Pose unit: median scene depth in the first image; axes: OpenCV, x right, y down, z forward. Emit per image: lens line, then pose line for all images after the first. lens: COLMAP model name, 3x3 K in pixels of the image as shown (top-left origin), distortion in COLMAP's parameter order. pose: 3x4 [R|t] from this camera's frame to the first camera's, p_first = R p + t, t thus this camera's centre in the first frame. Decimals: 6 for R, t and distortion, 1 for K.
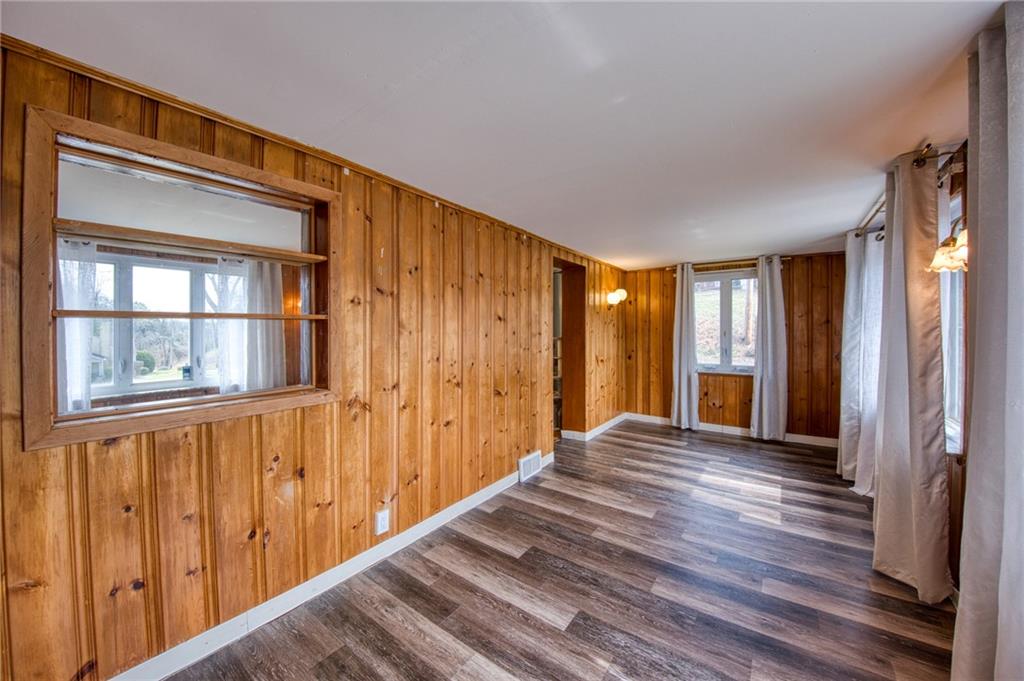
lens RADIAL K [[373.1, 0, 511.8], [0, 373.1, 324.9], [0, 0, 1]] dist [-0.009141, -0.007074]
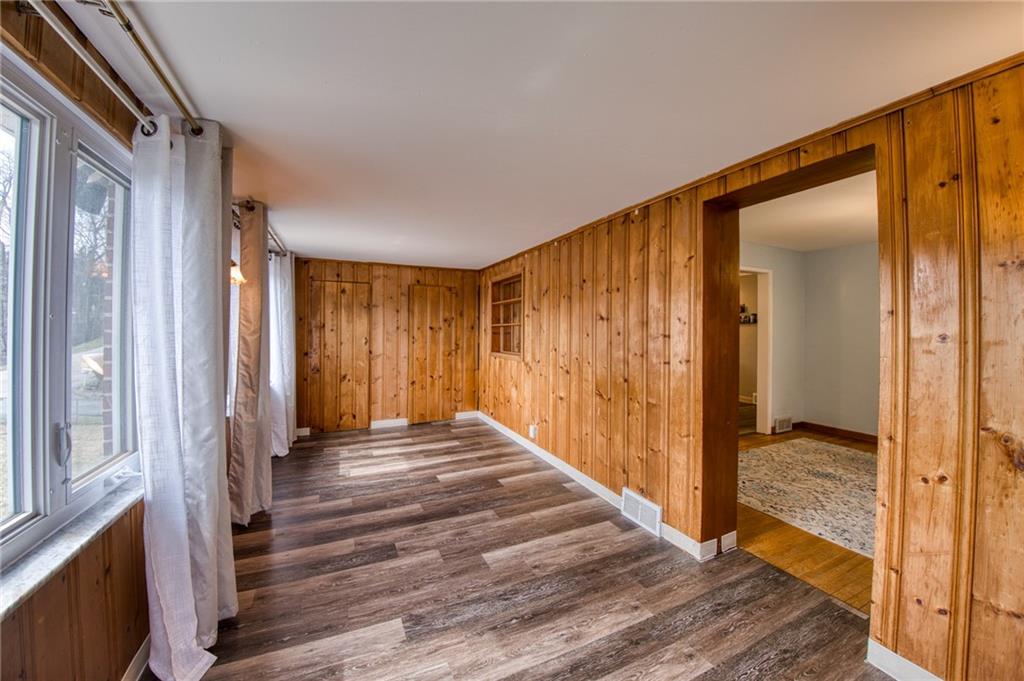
lens RADIAL K [[373.1, 0, 517.3], [0, 373.1, 332.2], [0, 0, 1]] dist [-0.009141, -0.007074]
pose [[-0.479890, -0.007082, -0.877300, 0.990298], [-0.006790, 0.999967, -0.004357, 0.026195], [0.877303, 0.003866, -0.479922, 1.358432]]
